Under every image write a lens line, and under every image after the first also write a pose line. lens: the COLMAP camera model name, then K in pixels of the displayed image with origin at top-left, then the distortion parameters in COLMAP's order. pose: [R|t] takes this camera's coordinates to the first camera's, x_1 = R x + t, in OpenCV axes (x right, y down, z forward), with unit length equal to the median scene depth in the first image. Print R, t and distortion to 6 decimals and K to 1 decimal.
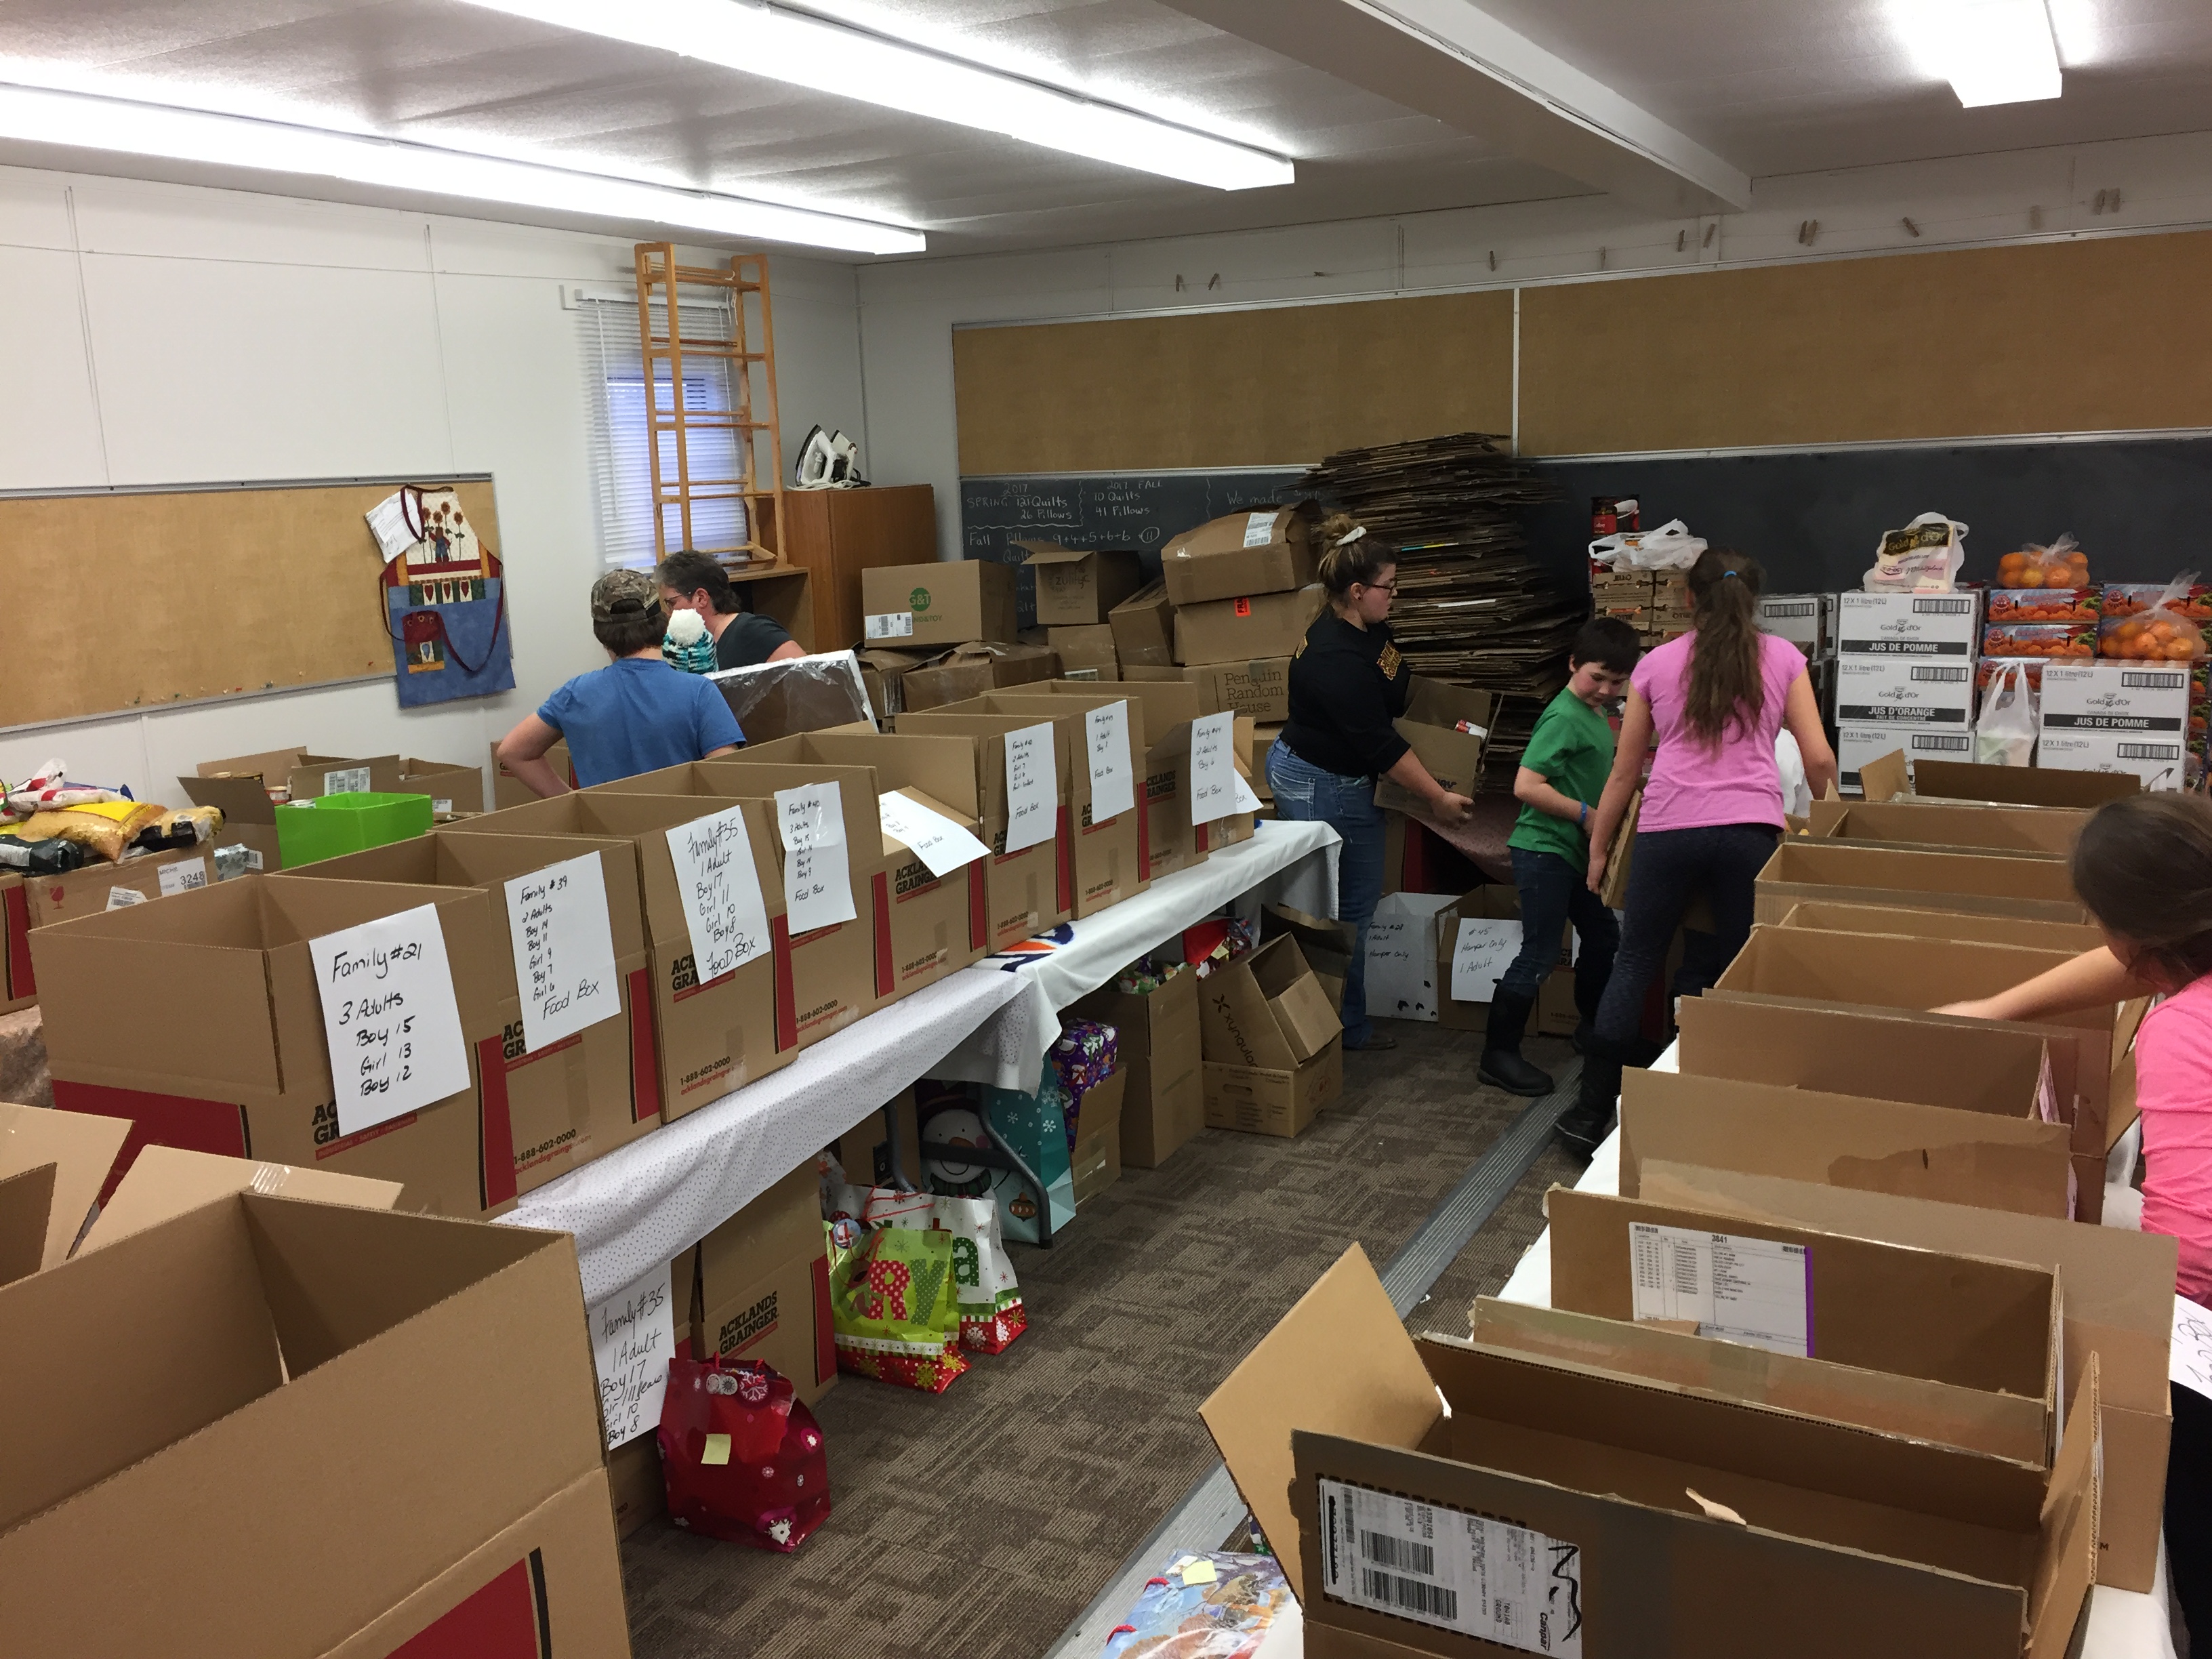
lens RADIAL K [[1879.1, 0, 1097.5], [0, 1879.1, 814.3], [0, 0, 1]] dist [0.076034, -0.109886]
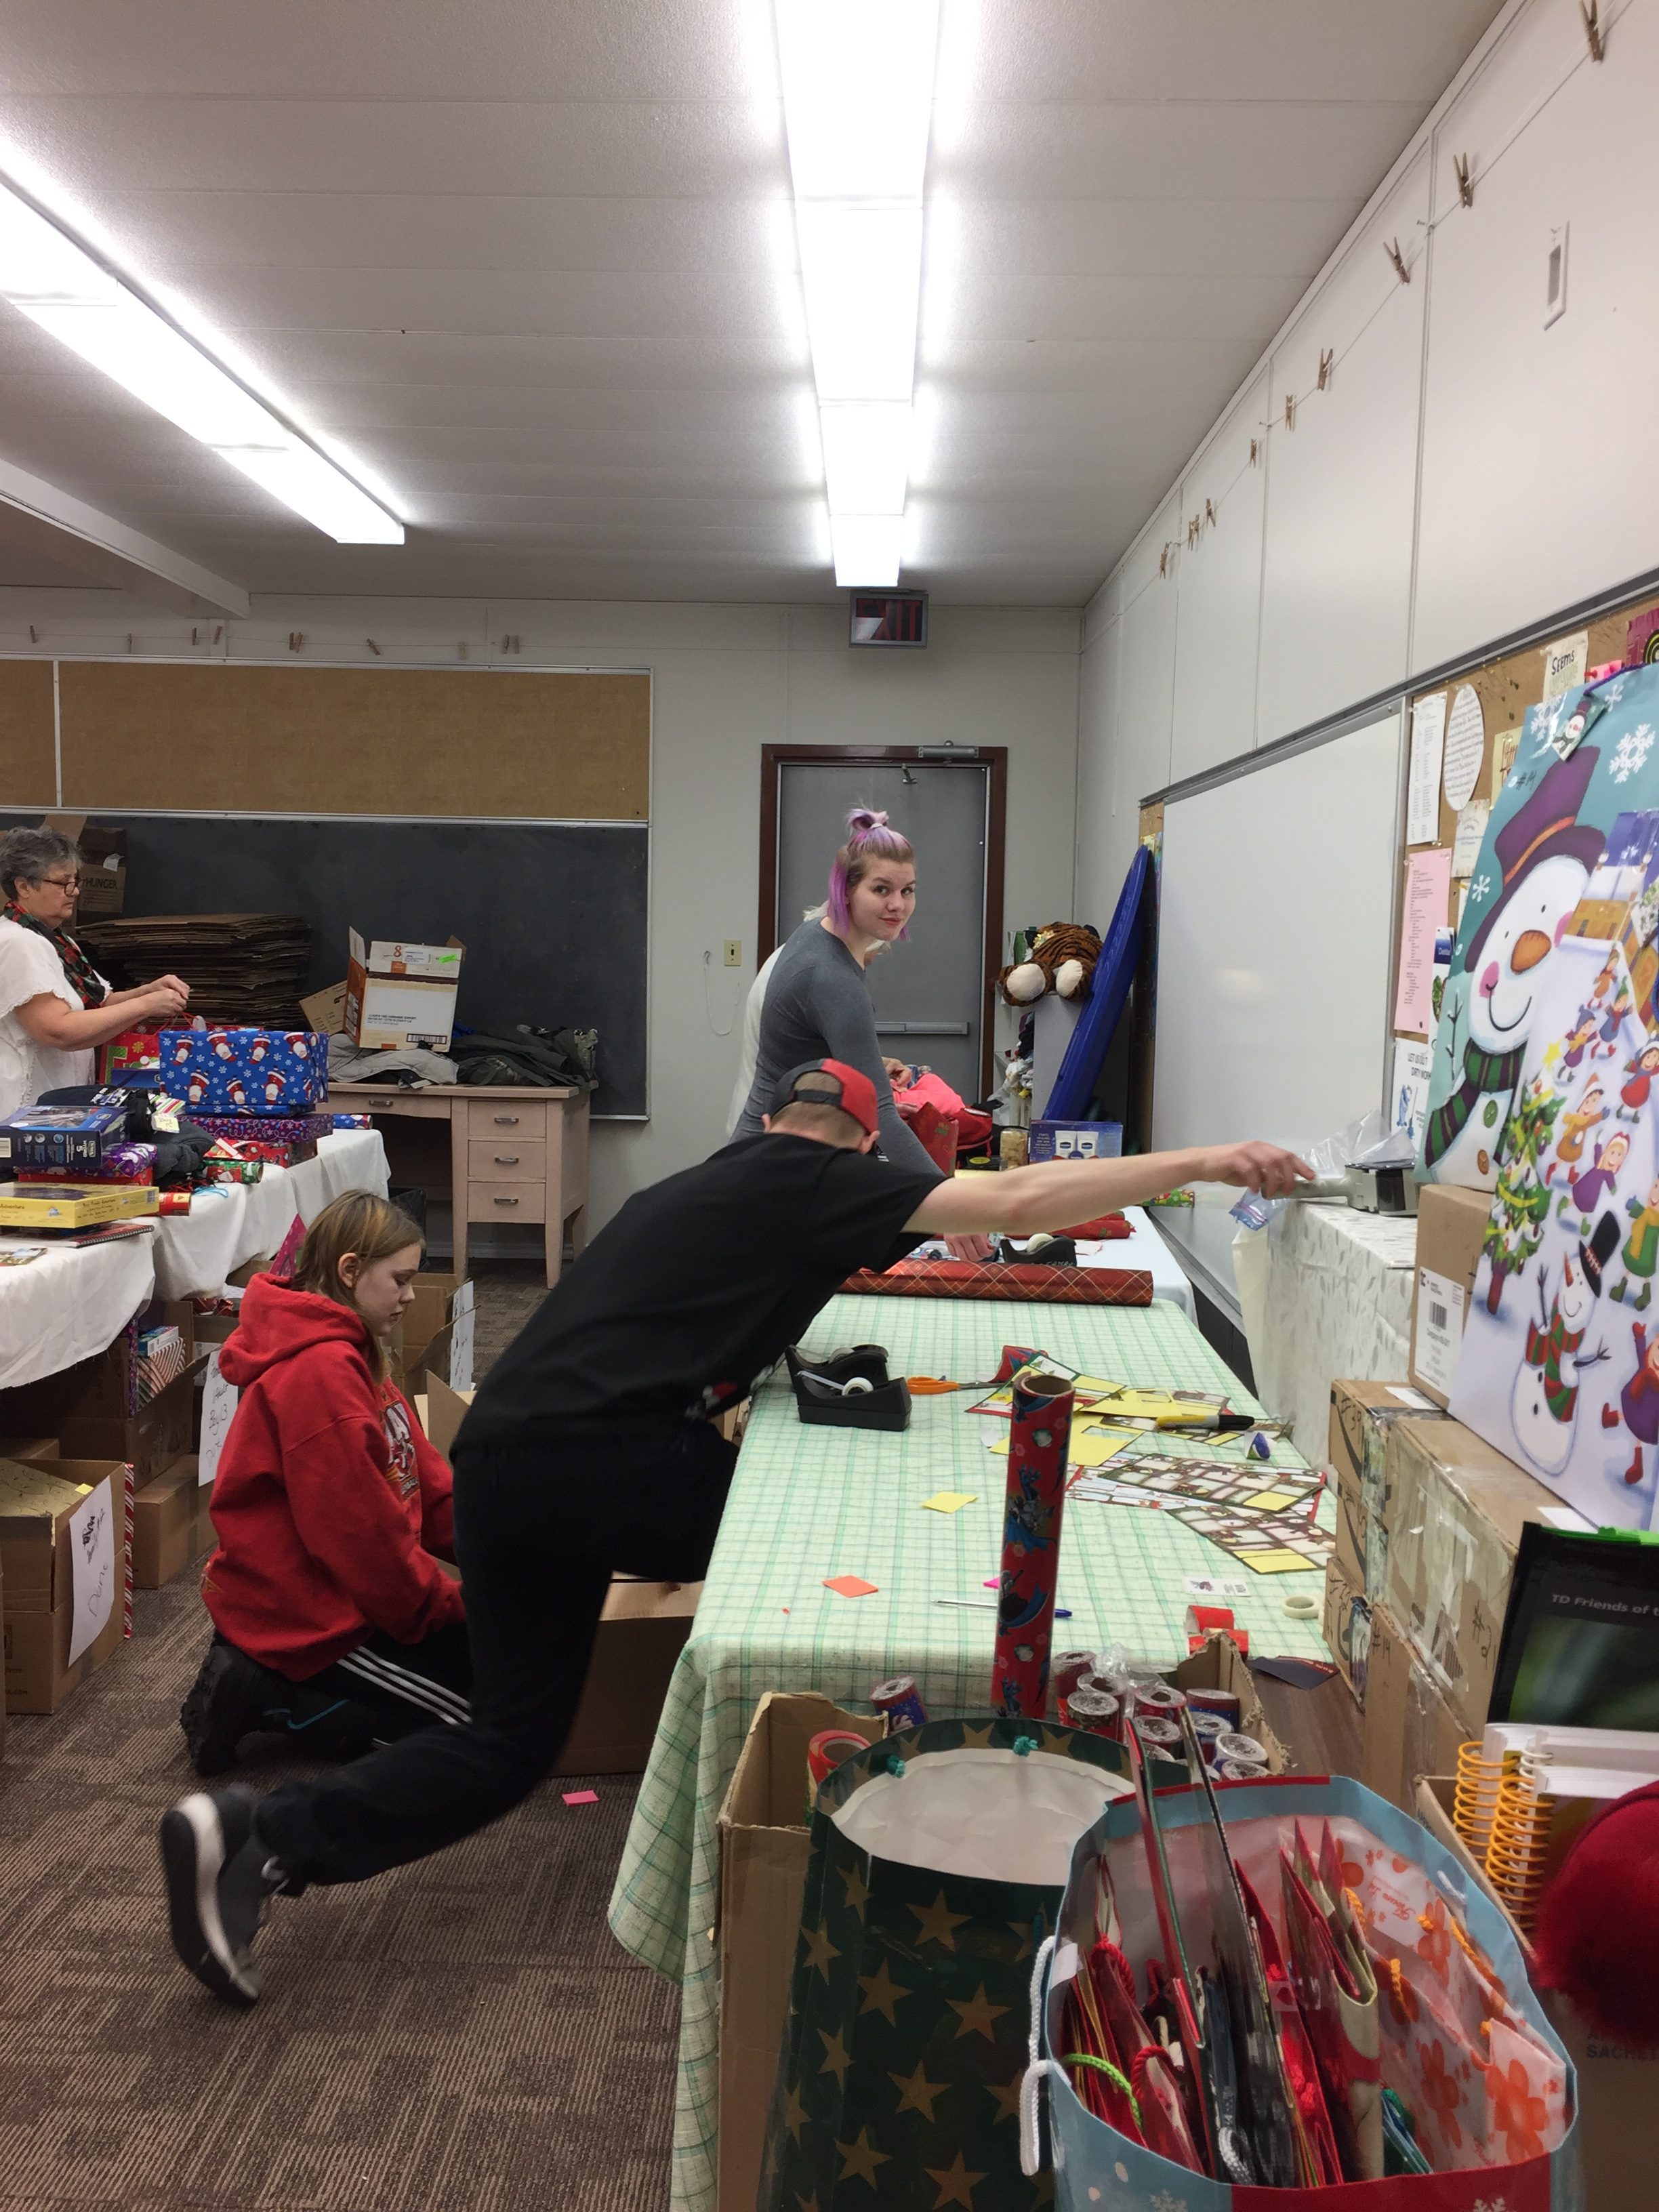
lens RADIAL K [[1879.1, 0, 844.3], [0, 1879.1, 1104.2], [0, 0, 1]] dist [0.076034, -0.109886]
pose [[0.882004, 0.010287, 0.471130, 0.120344], [0.031506, 0.996238, -0.080735, 0.111676], [-0.470188, 0.086052, 0.878361, -0.240214]]
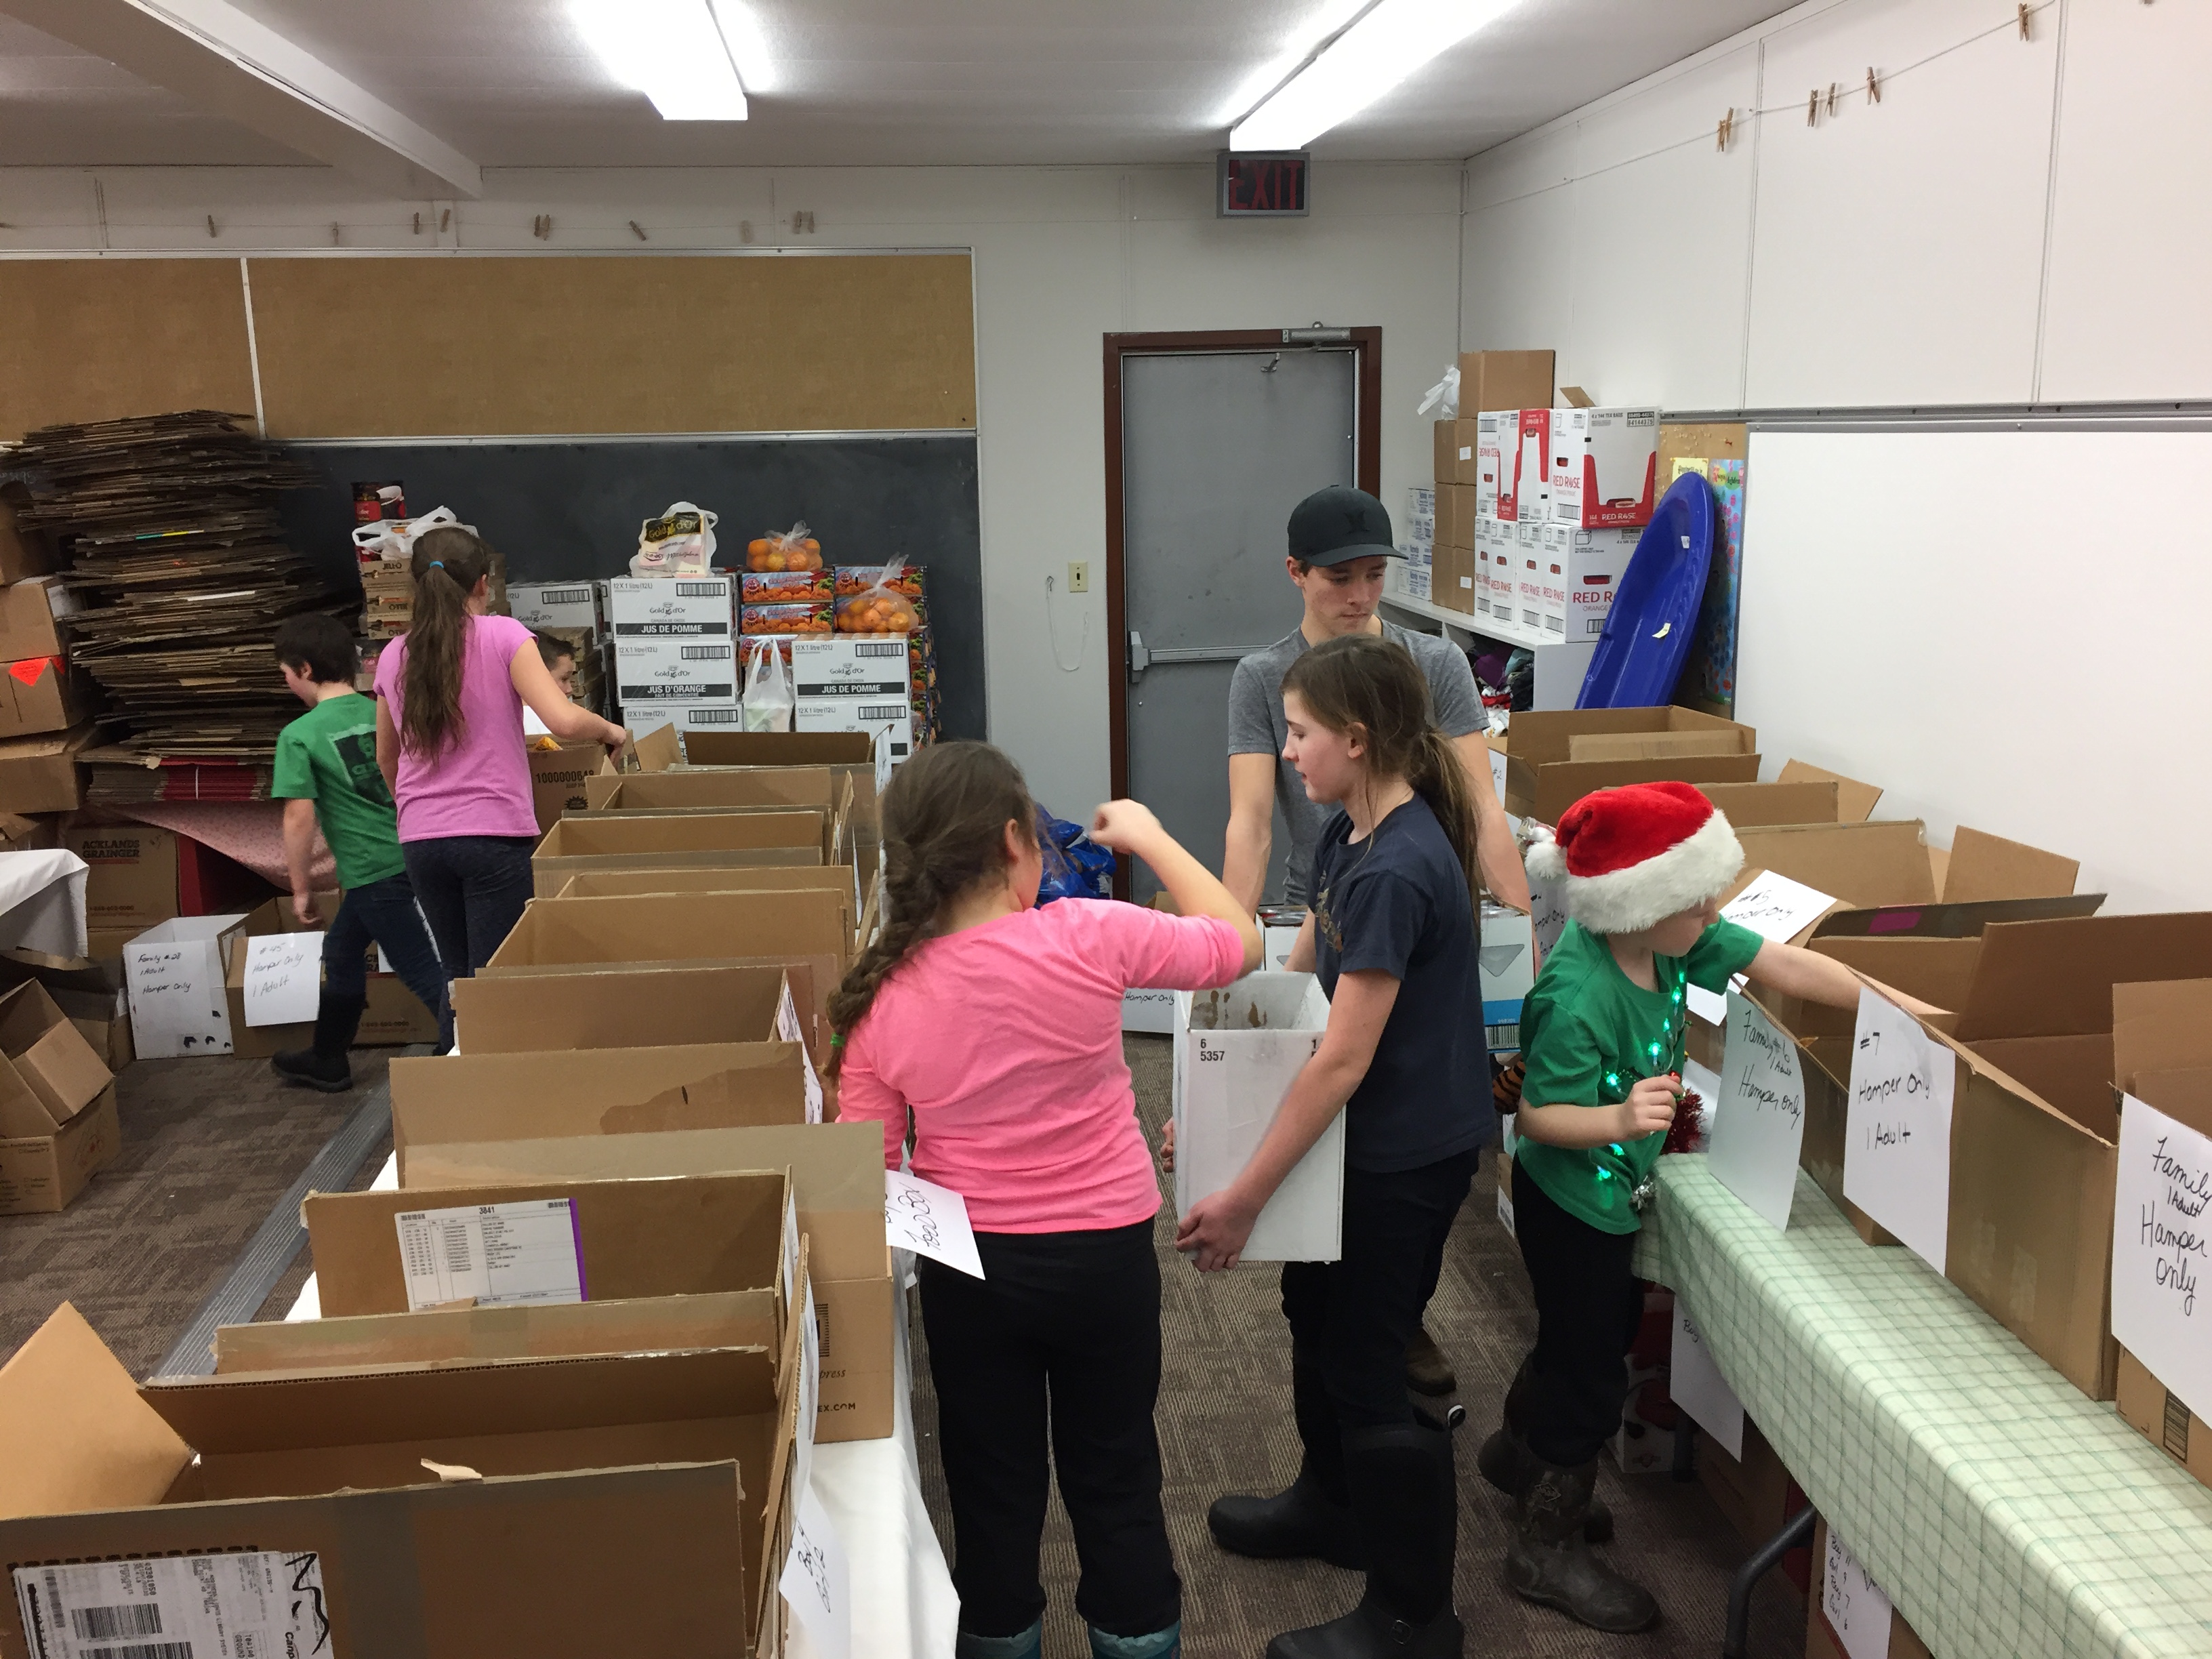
lens RADIAL K [[1879.1, 0, 1118.0], [0, 1879.1, 816.3], [0, 0, 1]] dist [0.076034, -0.109886]
pose [[0.818969, -0.092249, 0.566374, 0.021177], [0.090648, 0.995399, 0.031051, 0.006346], [-0.566633, 0.025911, 0.823563, -0.008630]]
